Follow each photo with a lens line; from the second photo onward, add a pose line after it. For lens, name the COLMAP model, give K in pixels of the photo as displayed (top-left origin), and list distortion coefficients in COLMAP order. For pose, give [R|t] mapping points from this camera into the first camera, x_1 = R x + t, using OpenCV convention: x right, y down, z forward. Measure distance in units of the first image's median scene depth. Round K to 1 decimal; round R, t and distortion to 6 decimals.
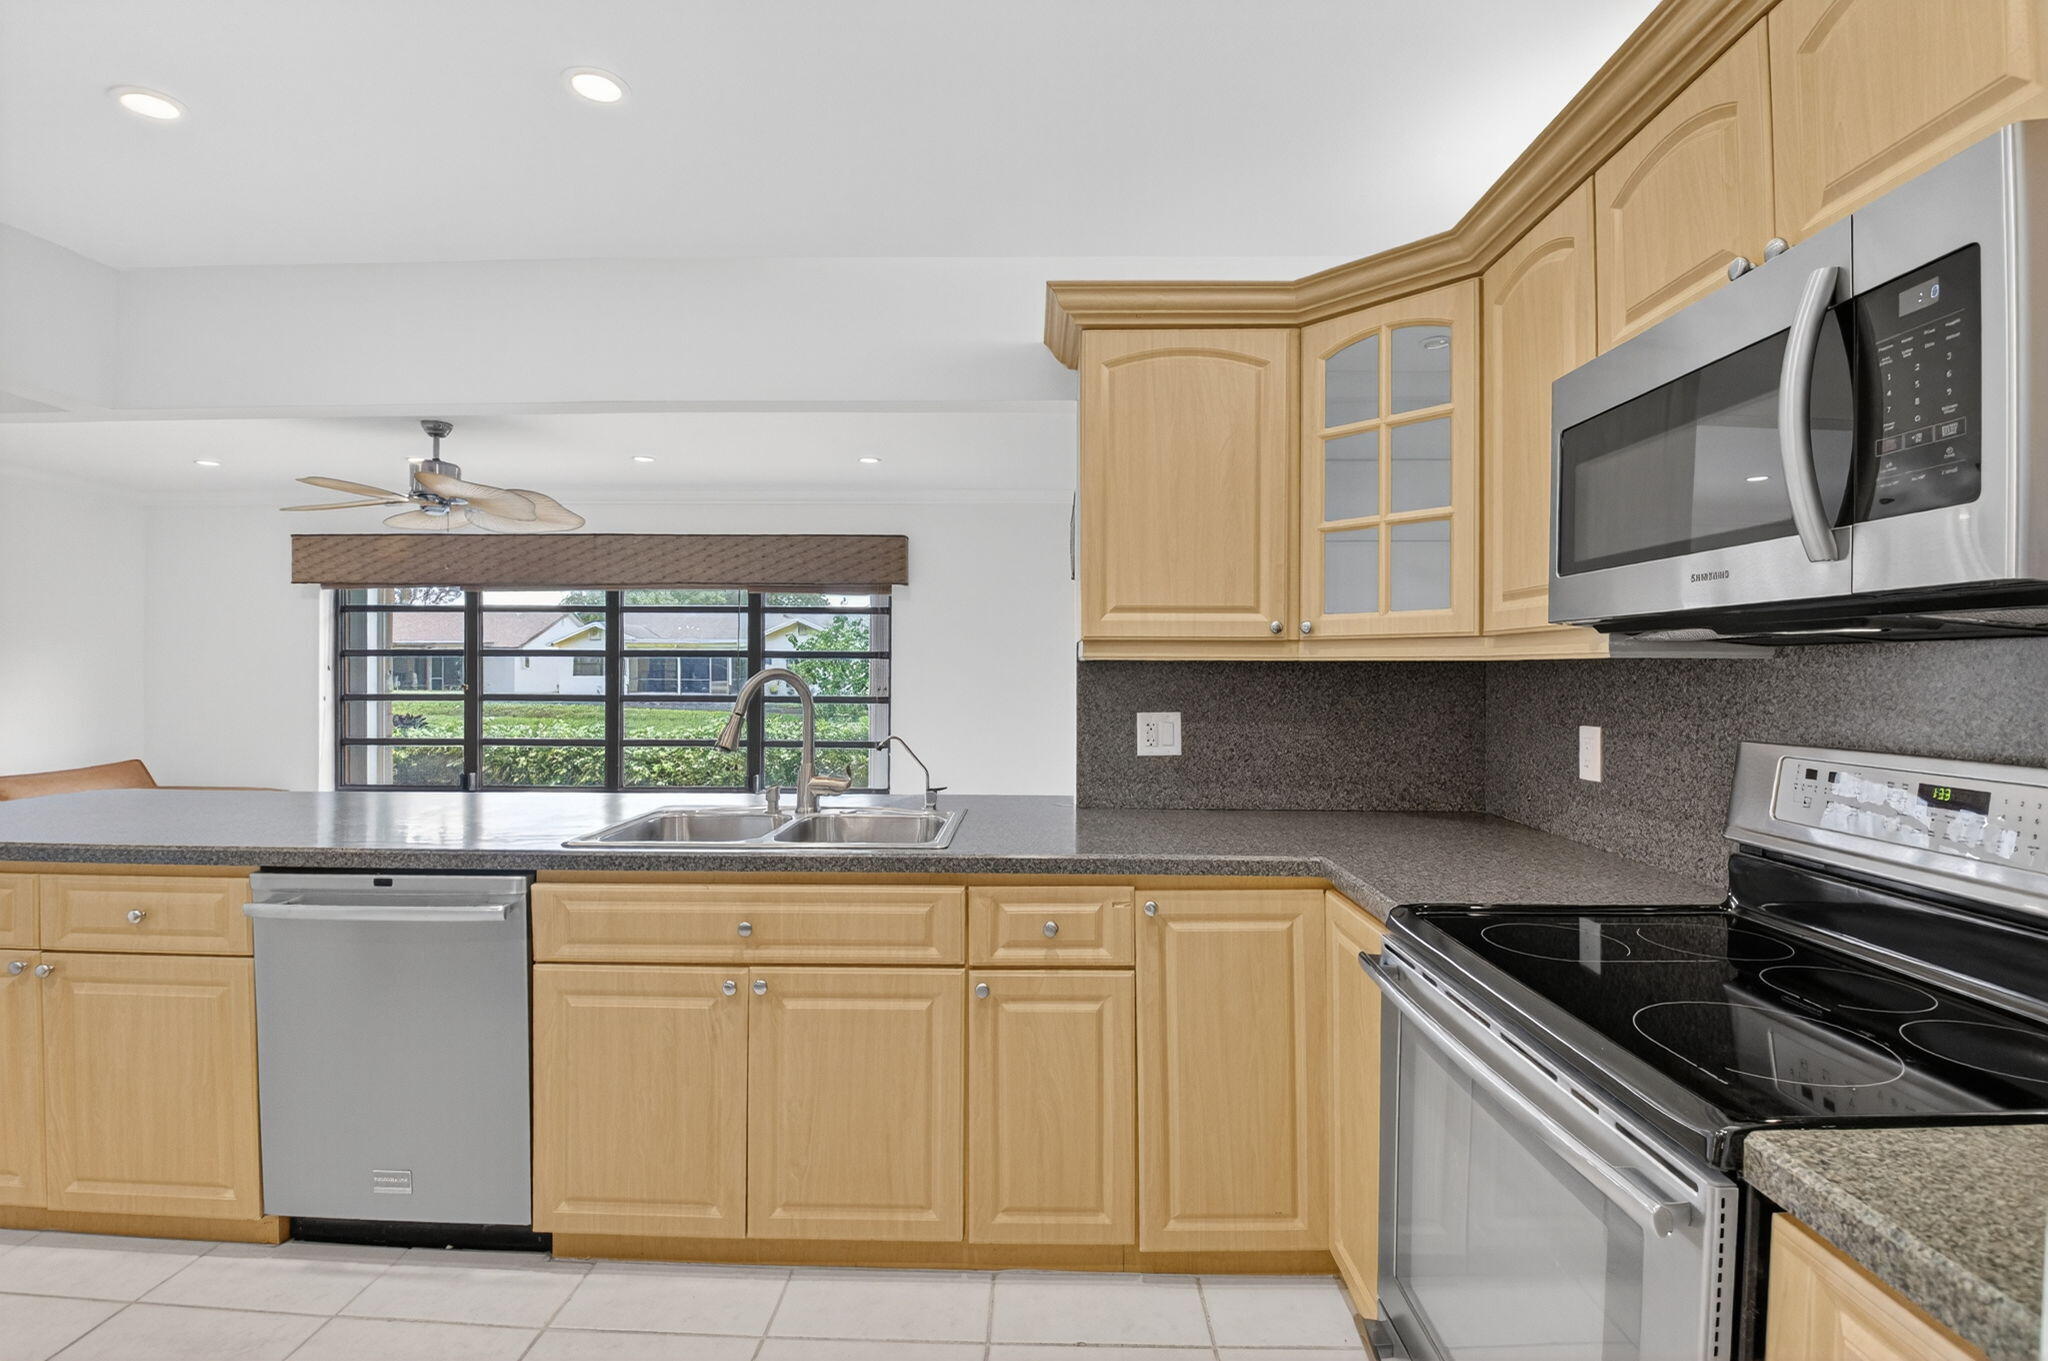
lens RADIAL K [[927.2, 0, 1032.3], [0, 927.2, 676.8], [0, 0, 1]] dist [-0.000470, -0.015471]
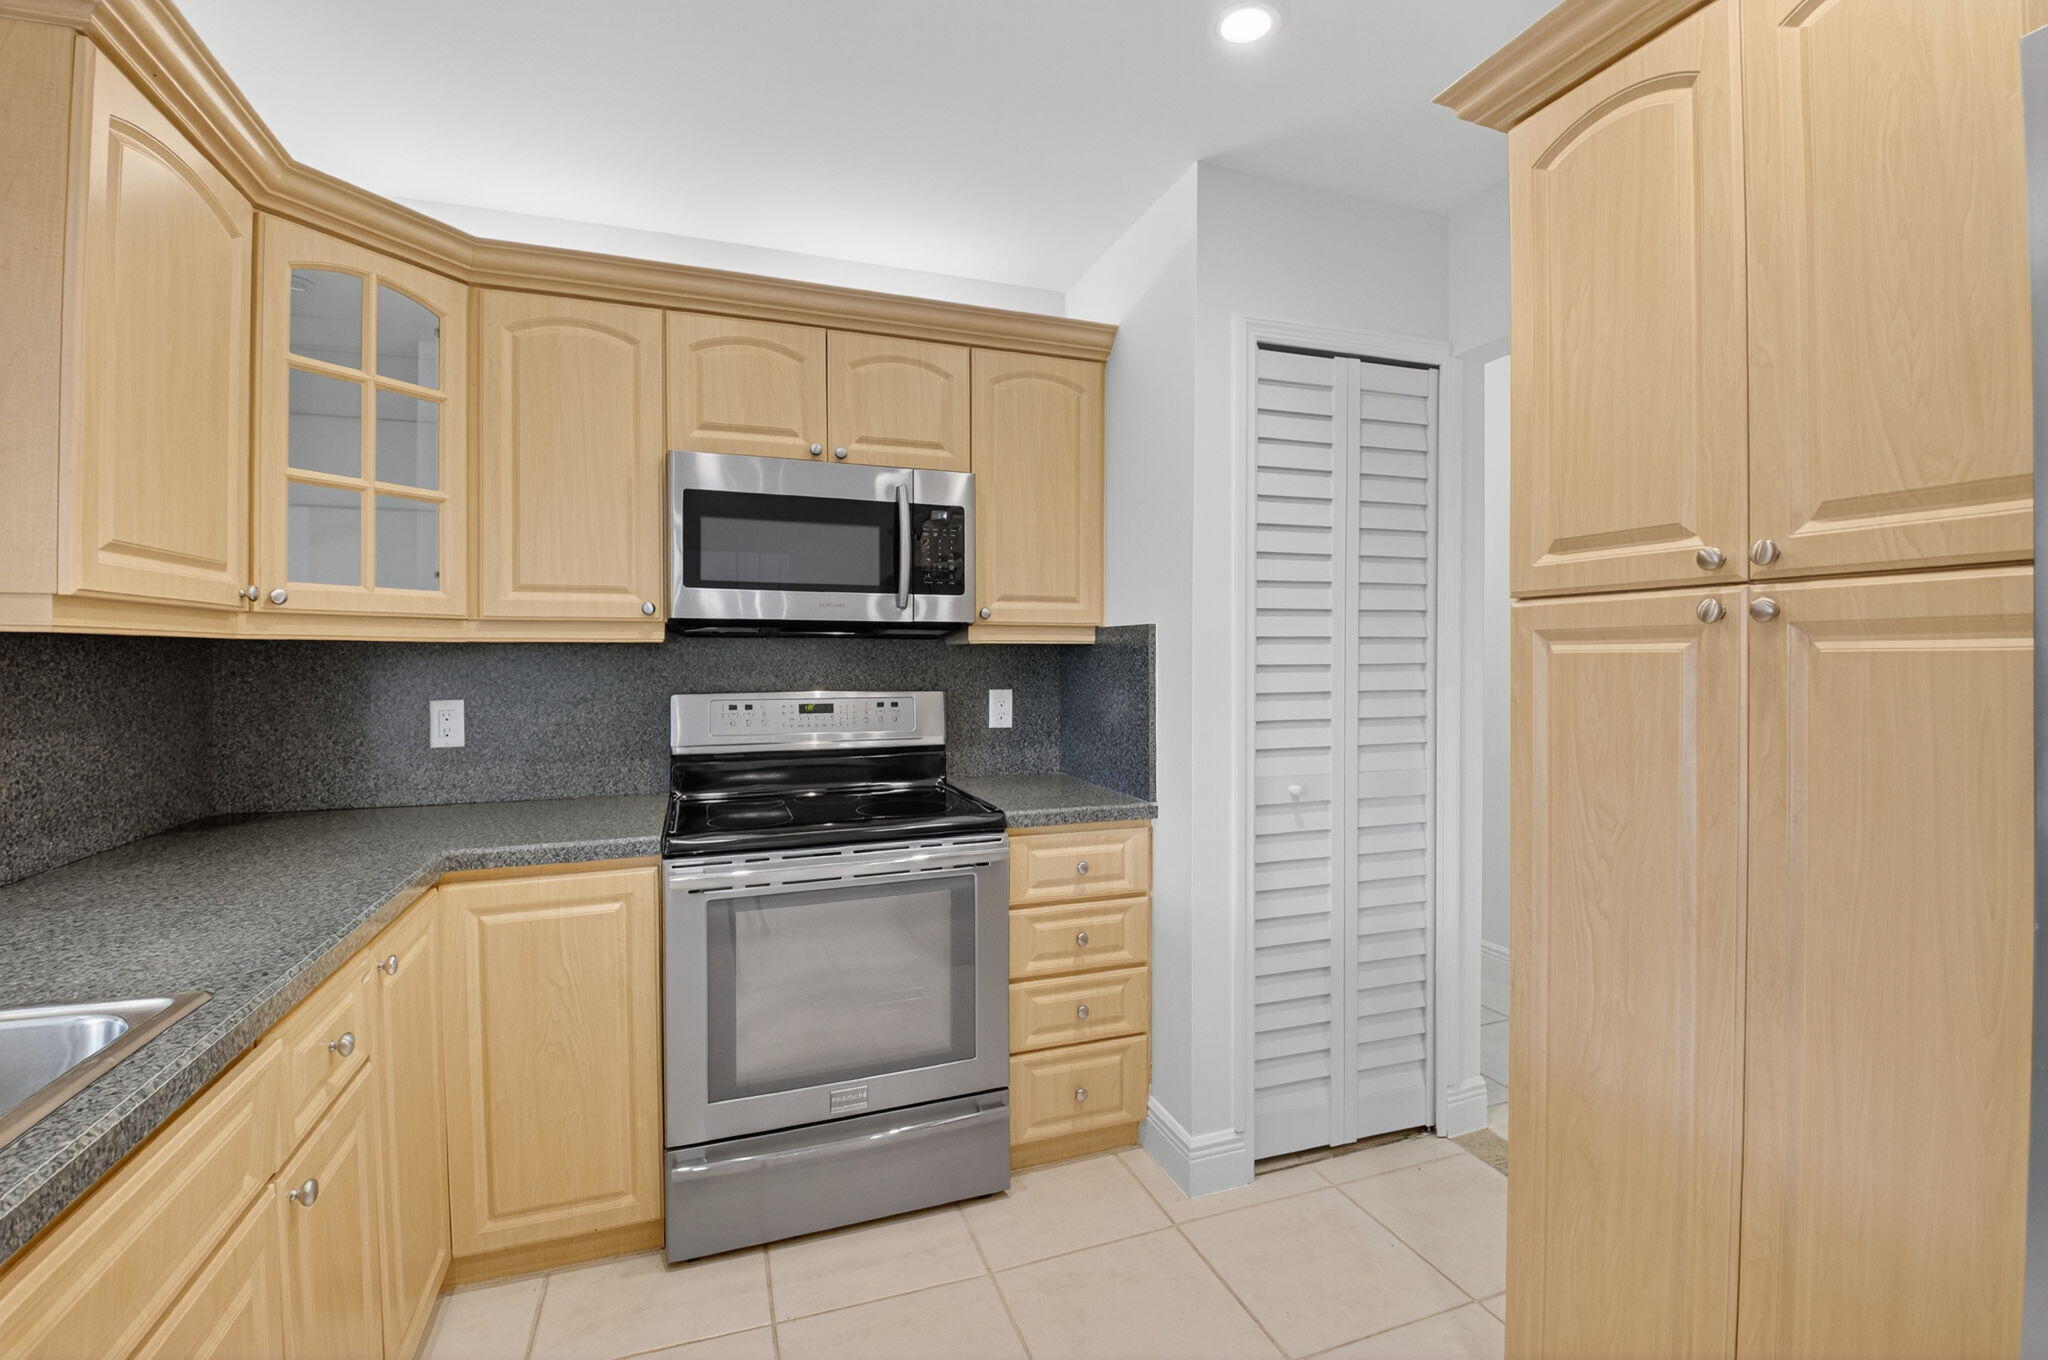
lens RADIAL K [[907.6, 0, 1036.7], [0, 907.6, 659.9], [0, 0, 1]] dist [0.015458, -0.031756]
pose [[-0.370230, -0.008228, 0.928904, -0.646217], [0.006204, 0.999917, 0.011329, -0.004223], [-0.928919, 0.009957, -0.370148, 0.671255]]
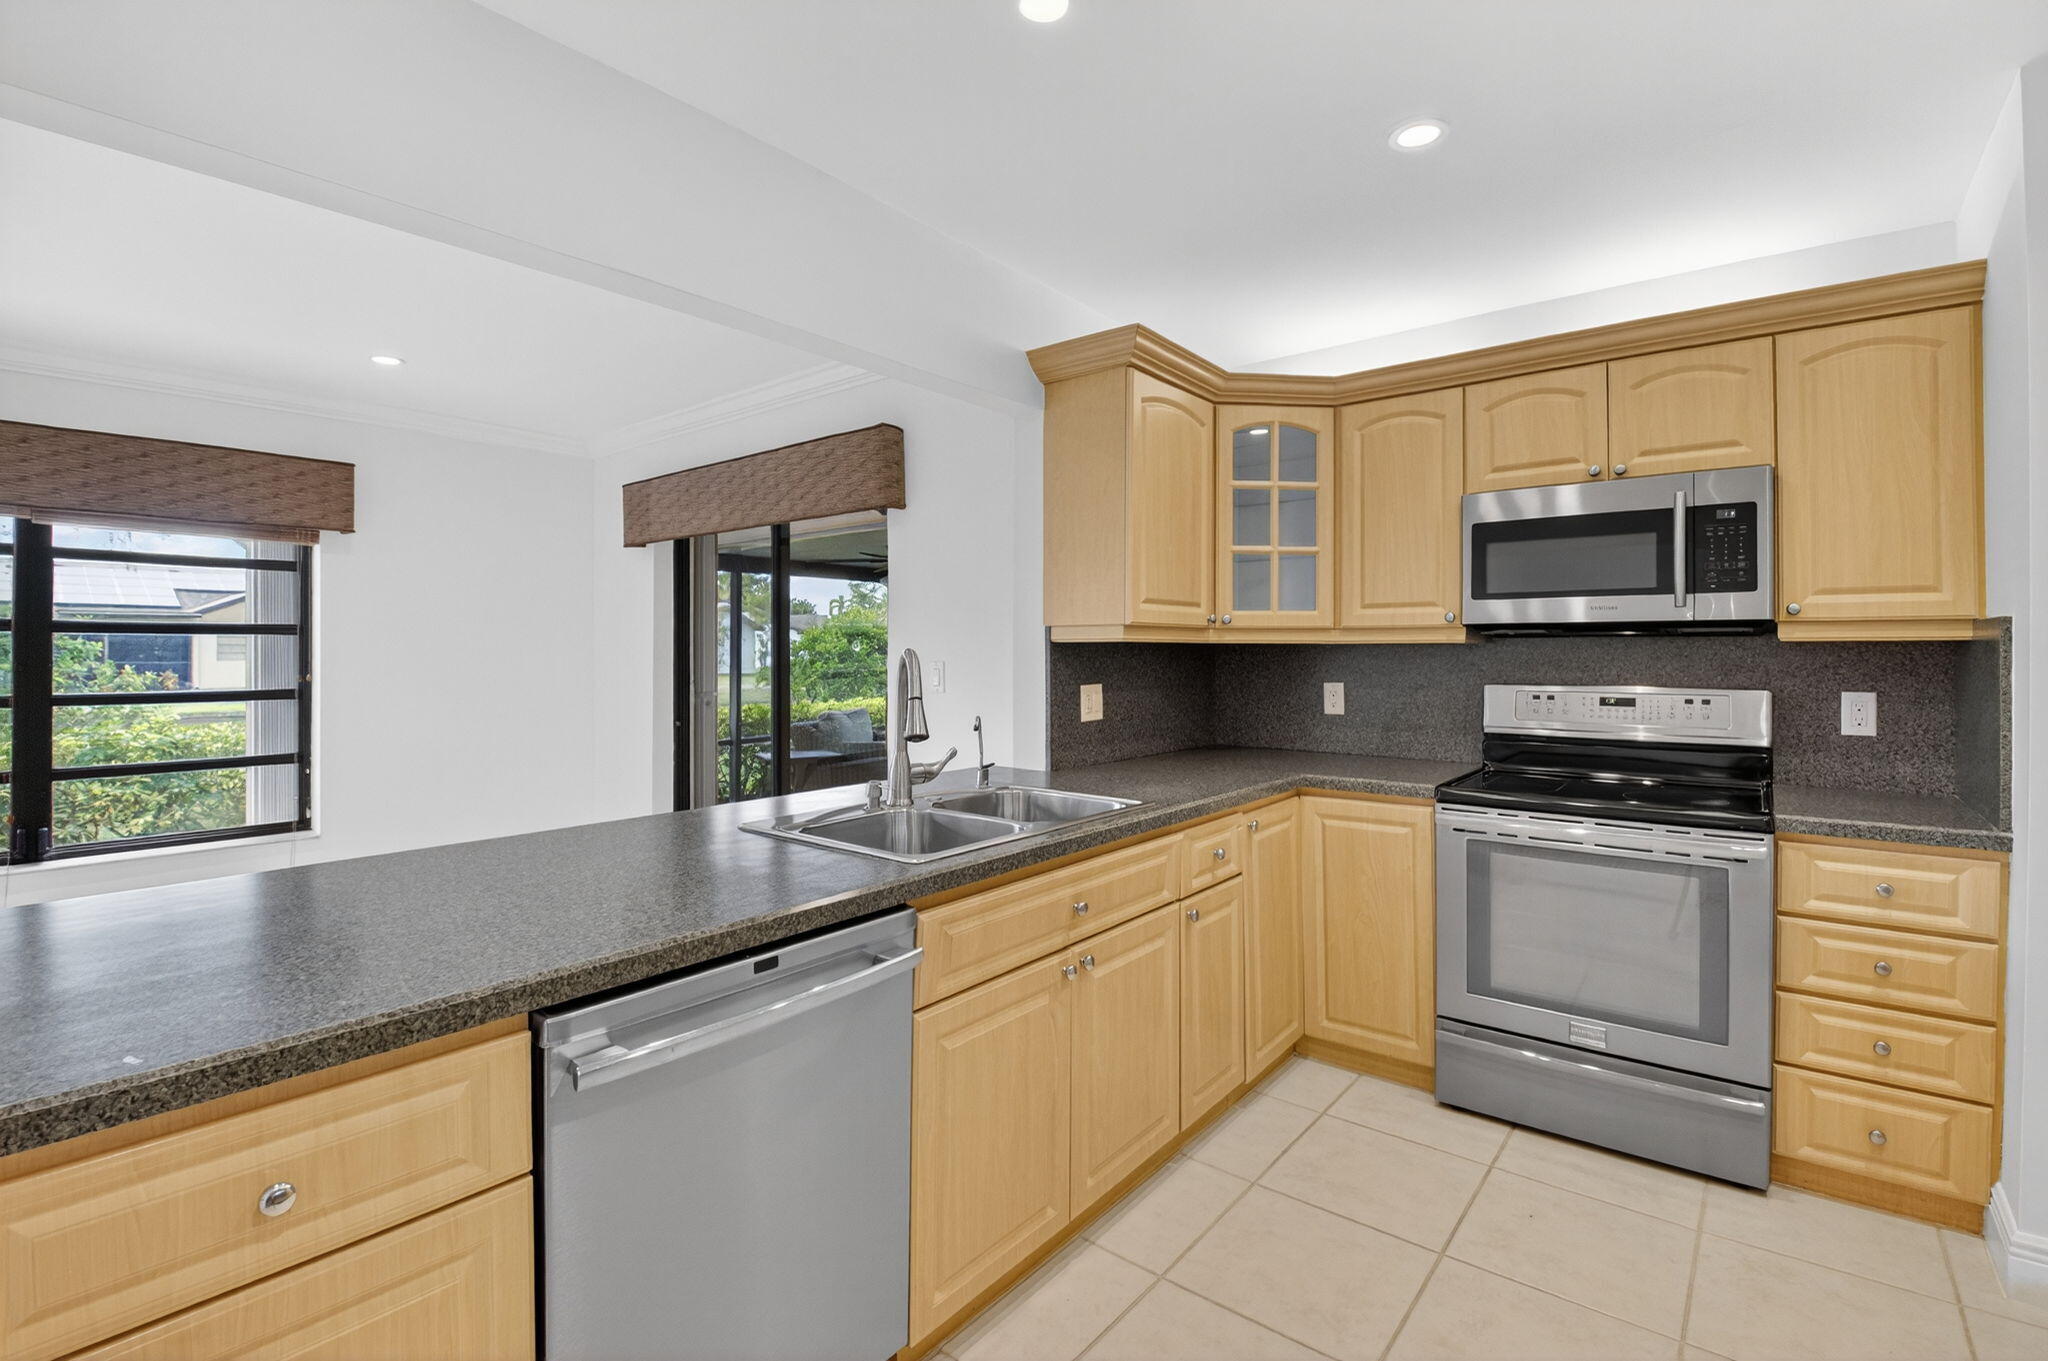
lens RADIAL K [[907.6, 0, 1036.7], [0, 907.6, 660.4], [0, 0, 1]] dist [0.015458, -0.031756]
pose [[0.611471, -0.009809, 0.791206, -0.955769], [0.006587, 0.999952, 0.007306, -0.003106], [-0.791239, 0.000744, 0.611506, 0.375972]]
